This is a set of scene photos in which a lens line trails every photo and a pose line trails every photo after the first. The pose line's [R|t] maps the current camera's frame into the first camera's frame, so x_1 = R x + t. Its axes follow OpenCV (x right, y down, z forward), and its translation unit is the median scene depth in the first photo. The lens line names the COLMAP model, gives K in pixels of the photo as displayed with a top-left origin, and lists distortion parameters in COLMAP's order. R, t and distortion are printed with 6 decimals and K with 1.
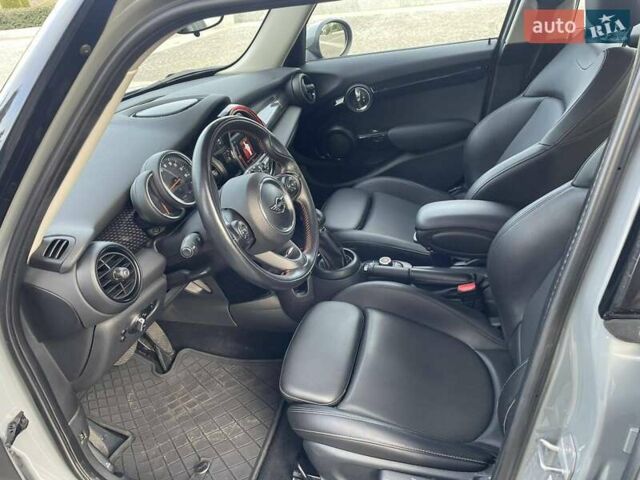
lens RADIAL K [[482.9, 0, 322.7], [0, 482.9, 234.9], [0, 0, 1]] dist [0.086062, -0.105890]
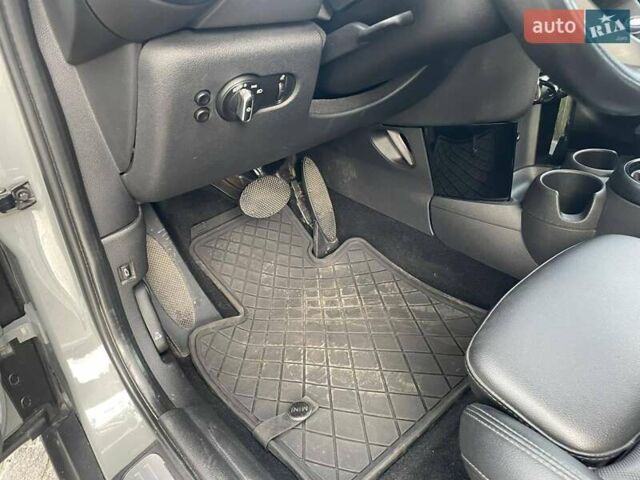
lens RADIAL K [[482.9, 0, 319.0], [0, 482.9, 236.7], [0, 0, 1]] dist [0.086062, -0.105890]
pose [[0.828529, 0.358100, -0.430470, -0.047833], [-0.316745, 0.933681, 0.167070, 0.188359], [0.461750, -0.002073, 0.887008, 0.562004]]
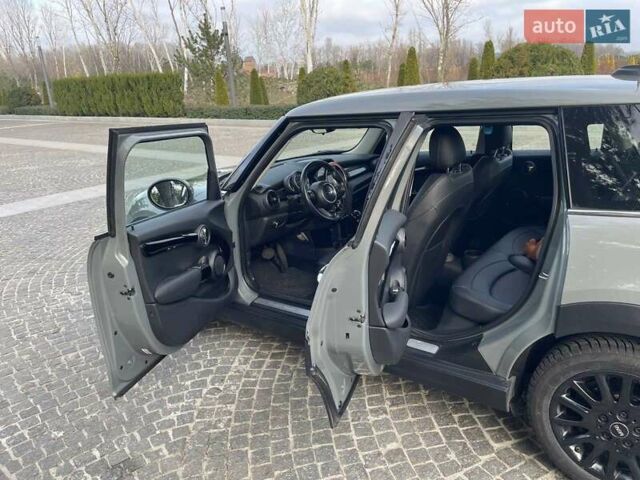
lens RADIAL K [[482.9, 0, 321.5], [0, 482.9, 242.9], [0, 0, 1]] dist [0.086062, -0.105890]
pose [[0.921367, 0.172259, -0.348440, 0.840993], [-0.230685, 0.963827, -0.133501, 0.567290], [0.312839, 0.203383, 0.927776, -1.465345]]
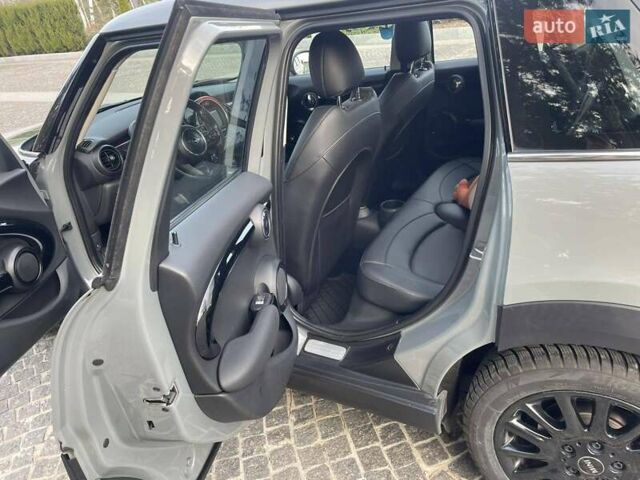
lens RADIAL K [[482.9, 0, 321.3], [0, 482.9, 241.7], [0, 0, 1]] dist [0.086062, -0.105890]
pose [[0.967074, 0.114247, -0.227409, 0.884918], [-0.120447, 0.992628, -0.013531, 0.299893], [0.224187, 0.040476, 0.973705, -0.801824]]
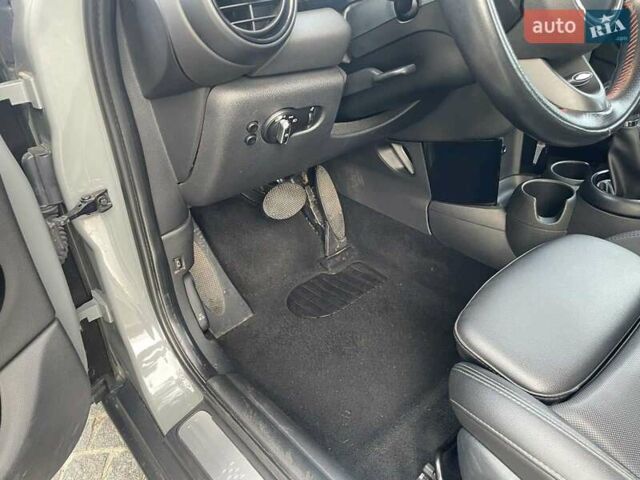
lens RADIAL K [[482.9, 0, 320.6], [0, 482.9, 244.3], [0, 0, 1]] dist [0.086062, -0.105890]
pose [[0.829715, 0.367873, -0.419814, -0.015568], [-0.321398, 0.929770, 0.179529, 0.178527], [0.456374, -0.014030, 0.889677, 0.436365]]
